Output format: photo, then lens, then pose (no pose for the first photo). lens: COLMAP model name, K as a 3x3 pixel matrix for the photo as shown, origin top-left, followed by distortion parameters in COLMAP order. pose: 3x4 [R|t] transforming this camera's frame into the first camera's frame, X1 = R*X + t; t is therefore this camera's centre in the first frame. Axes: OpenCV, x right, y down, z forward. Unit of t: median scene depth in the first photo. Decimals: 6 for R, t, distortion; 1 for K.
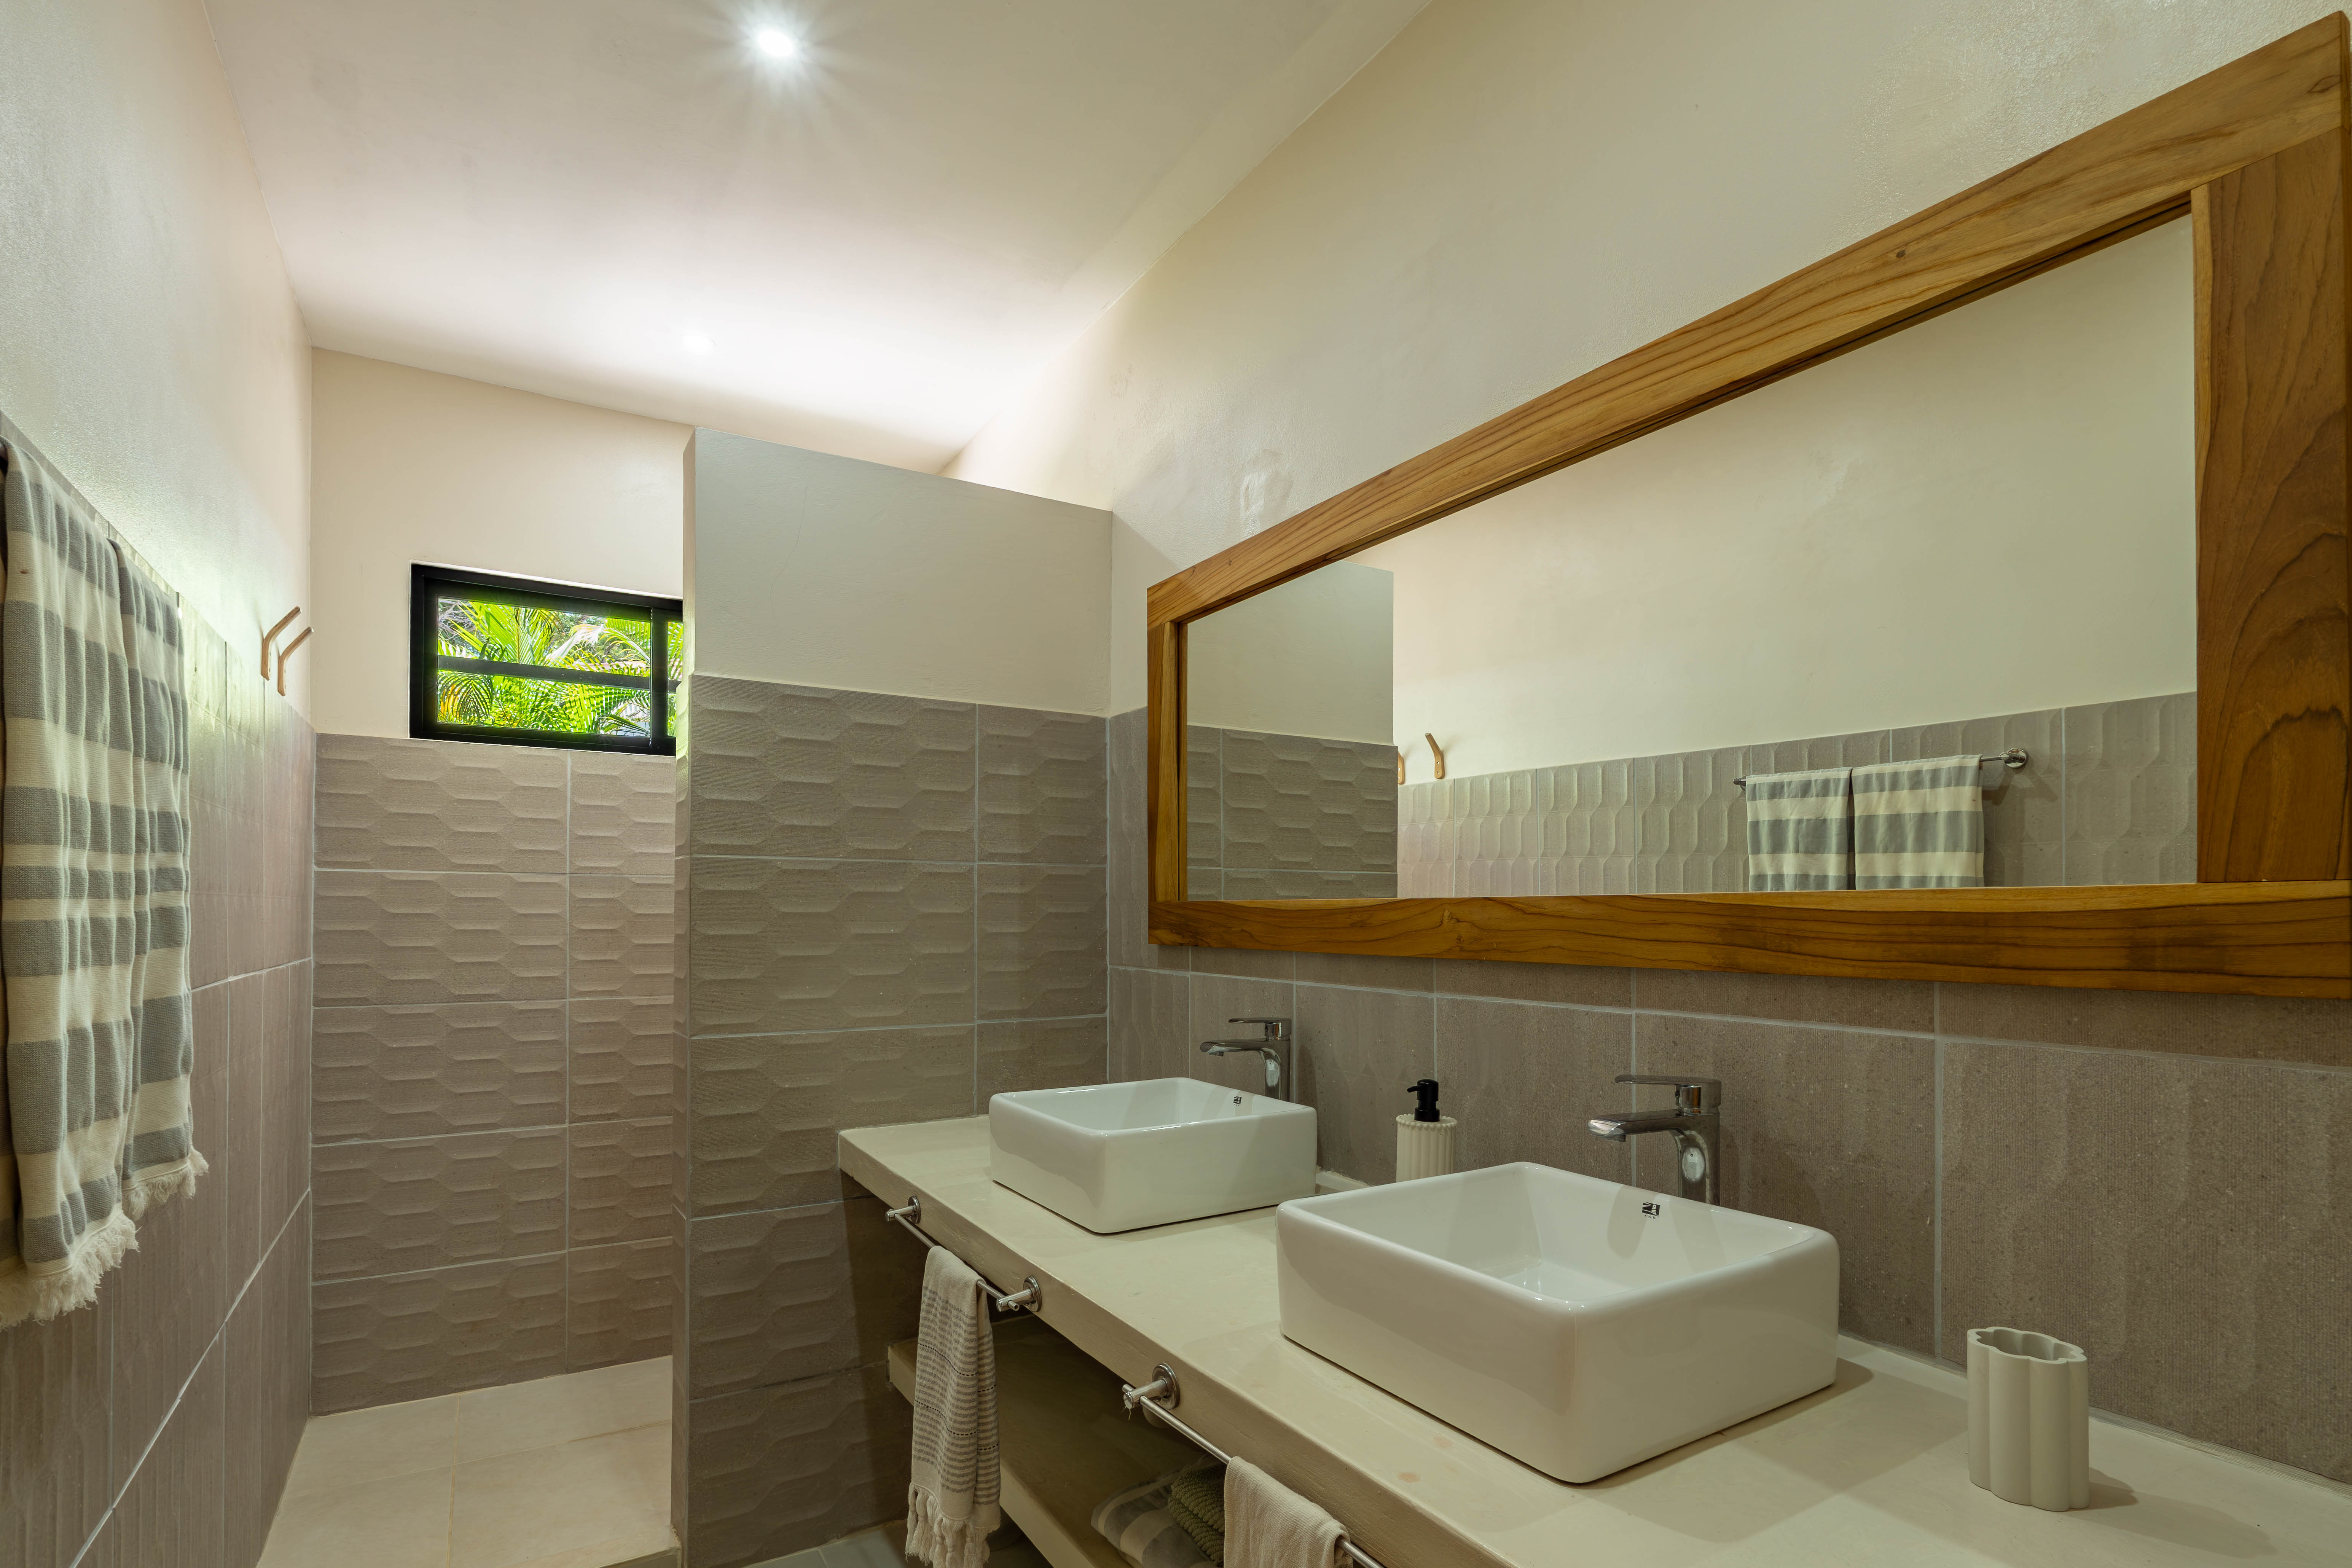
lens RADIAL K [[1114.4, 0, 1178.5], [0, 1114.4, 933.8], [0, 0, 1]] dist [-0.000475, 0.000119]
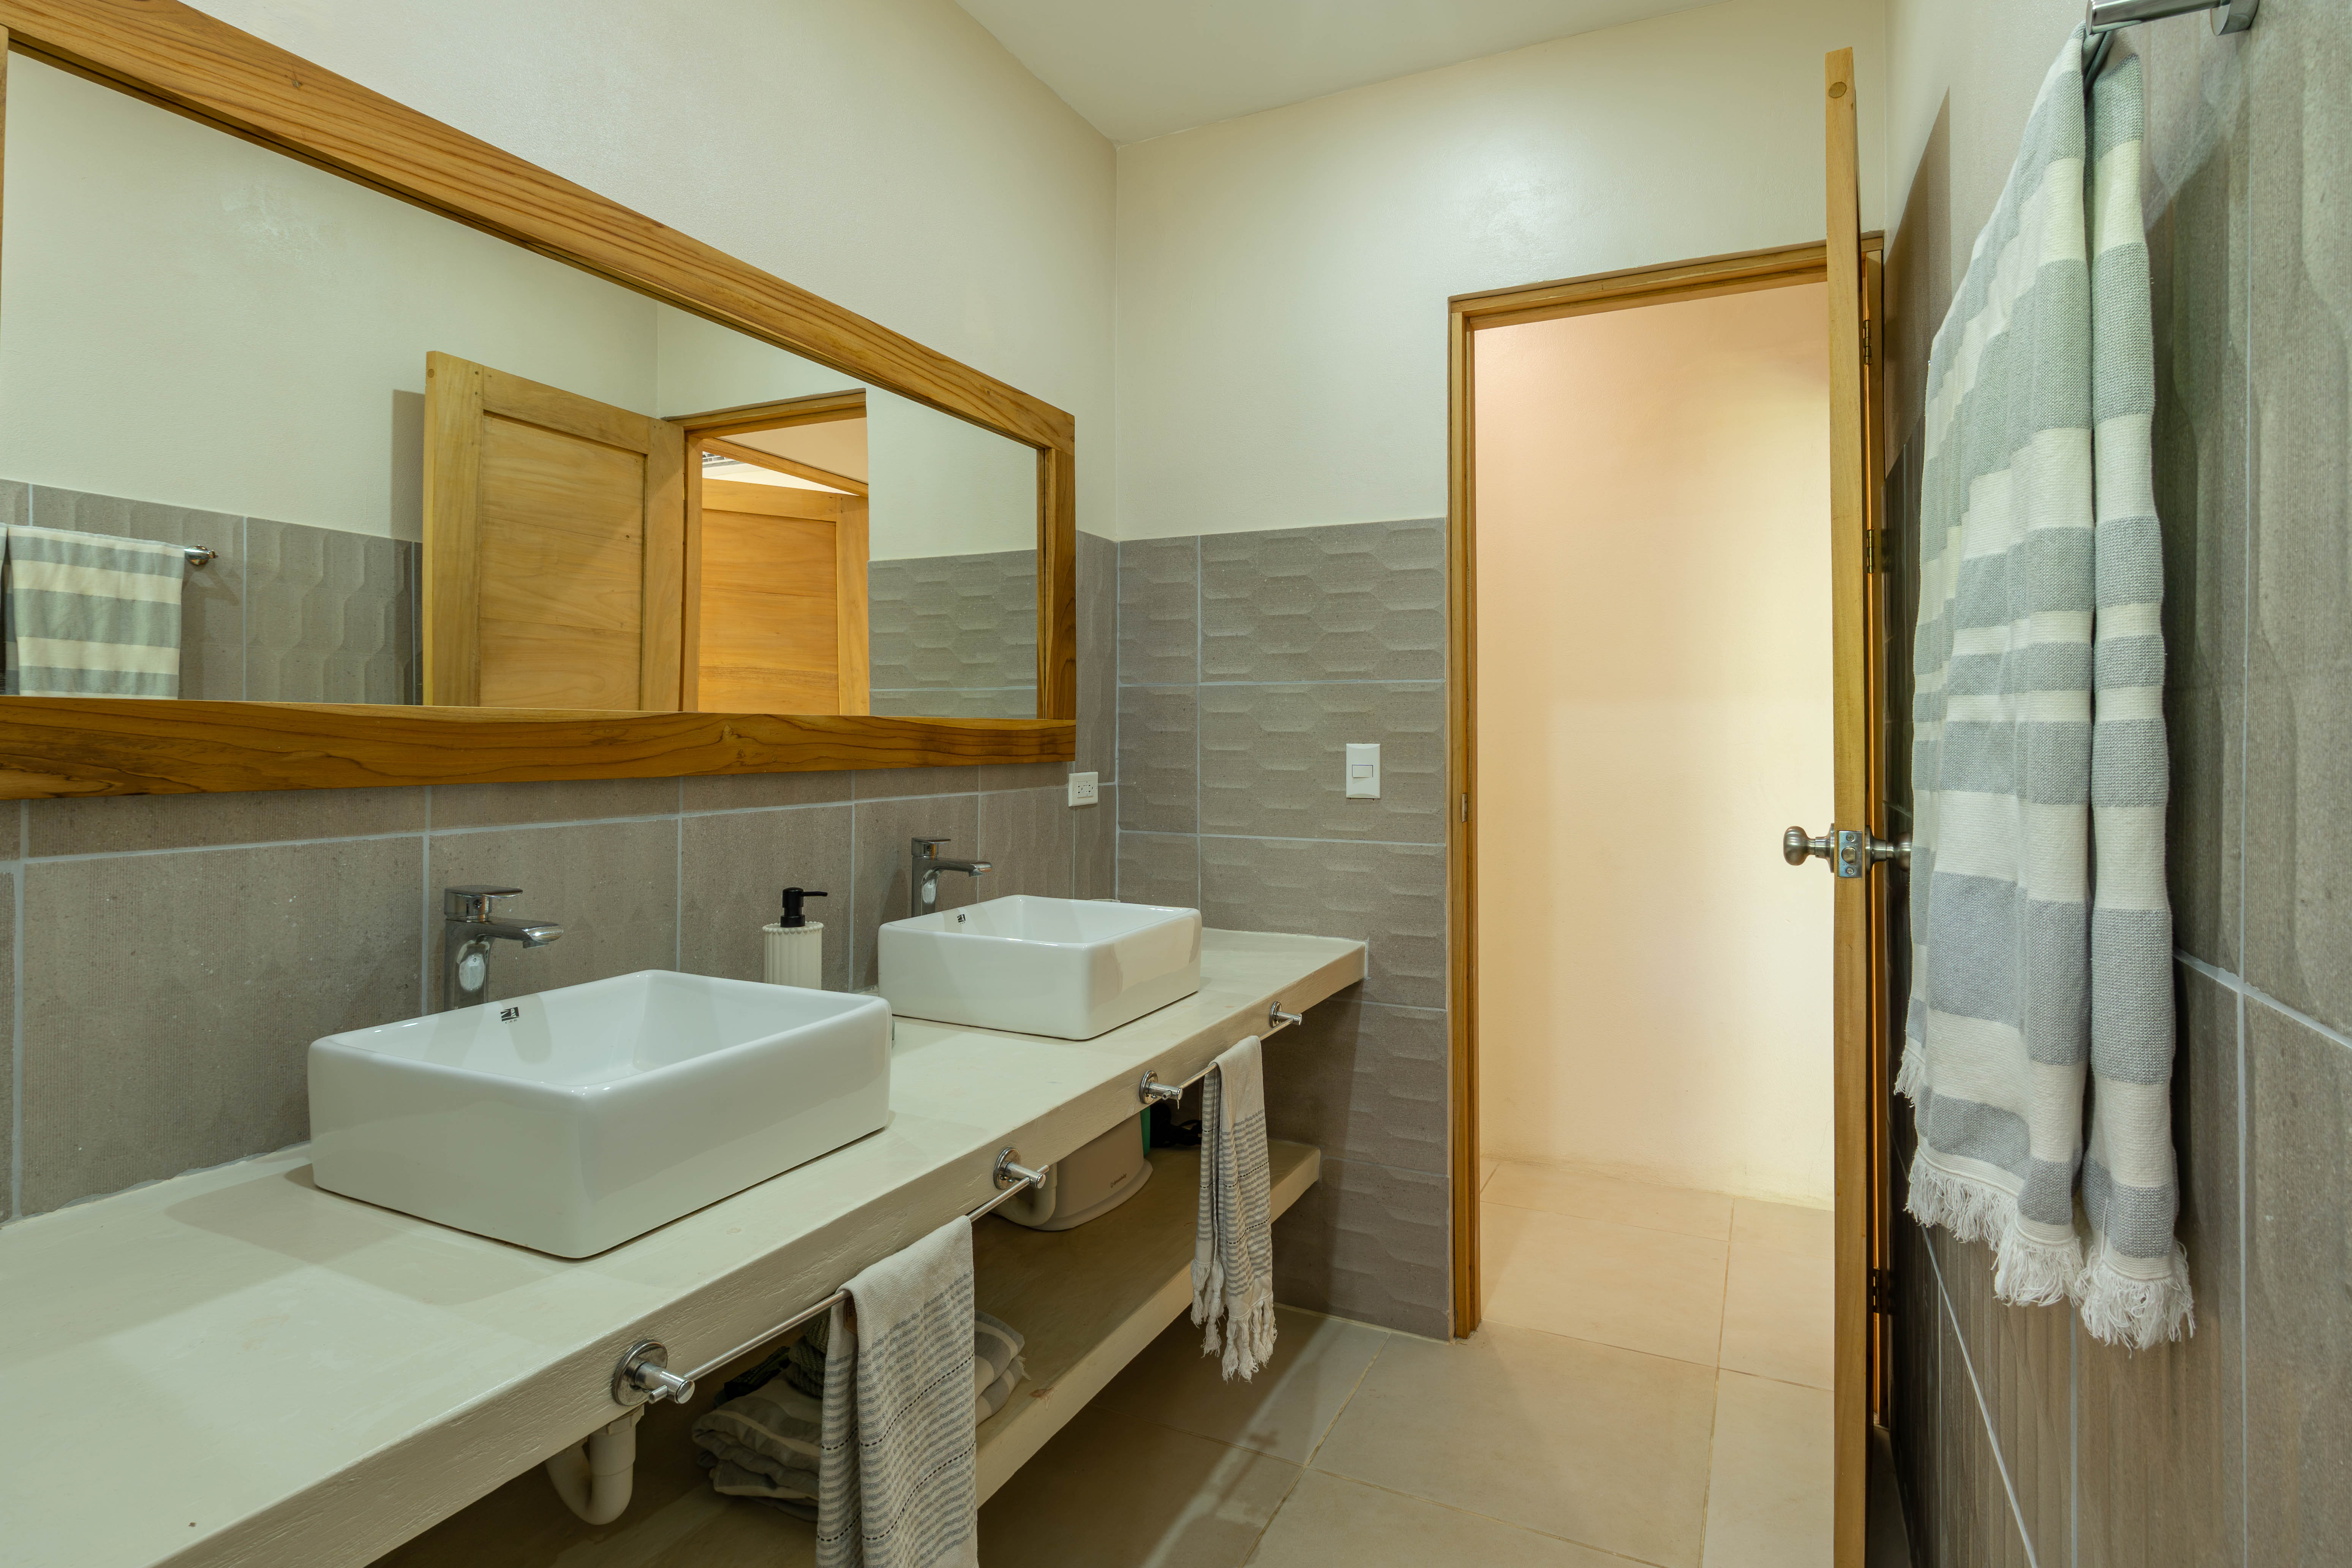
lens RADIAL K [[1219.0, 0, 1179.7], [0, 1219.0, 693.8], [0, 0, 1]] dist [-0.002243, -0.000345]
pose [[-0.530384, 0.011043, 0.847686, -0.694229], [-0.003624, 0.999876, -0.015293, -0.026716], [-0.847750, -0.011183, -0.530279, 0.959932]]
